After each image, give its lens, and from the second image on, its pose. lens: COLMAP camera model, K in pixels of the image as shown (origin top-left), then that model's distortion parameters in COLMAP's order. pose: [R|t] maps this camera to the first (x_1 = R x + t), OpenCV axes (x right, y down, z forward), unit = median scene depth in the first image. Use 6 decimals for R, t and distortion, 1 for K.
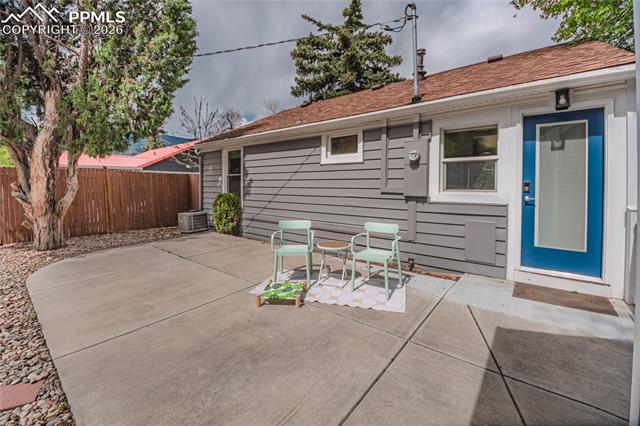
lens RADIAL K [[277.0, 0, 317.7], [0, 277.0, 189.4], [0, 0, 1]] dist [-0.003848, -0.003020]
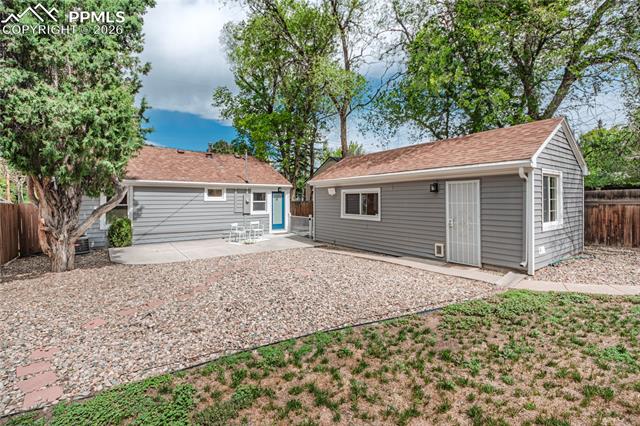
lens RADIAL K [[286.3, 0, 319.2], [0, 286.3, 202.6], [0, 0, 1]] dist [-0.000668, -0.000540]
pose [[0.273762, -0.002021, 0.961795, -2.498978], [0.026263, 0.999641, -0.005375, -0.054698], [-0.961439, 0.026731, 0.273716, -0.633135]]
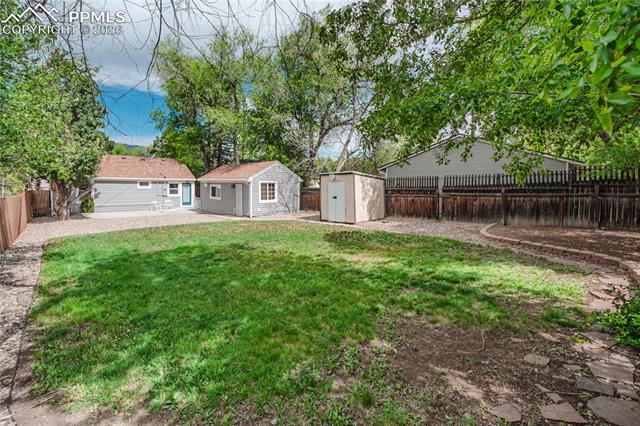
lens RADIAL K [[277.0, 0, 324.7], [0, 277.0, 192.6], [0, 0, 1]] dist [-0.003848, -0.003020]
pose [[0.123518, -0.023673, 0.992060, -4.606197], [0.011954, 0.999678, 0.022367, -0.116779], [-0.992270, 0.009096, 0.123761, -2.735301]]
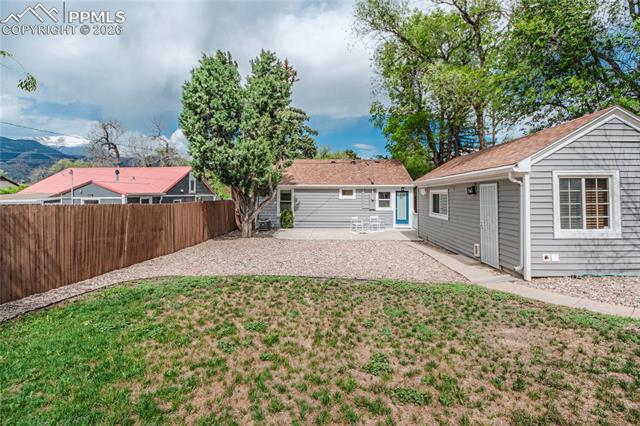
lens RADIAL K [[289.7, 0, 334.3], [0, 289.7, 191.7], [0, 0, 1]] dist [0.001639, 0.000008]
pose [[0.789167, 0.015033, 0.613994, -2.466837], [0.010827, 0.999205, -0.038380, -0.064960], [-0.614083, 0.036936, 0.788377, -1.766685]]
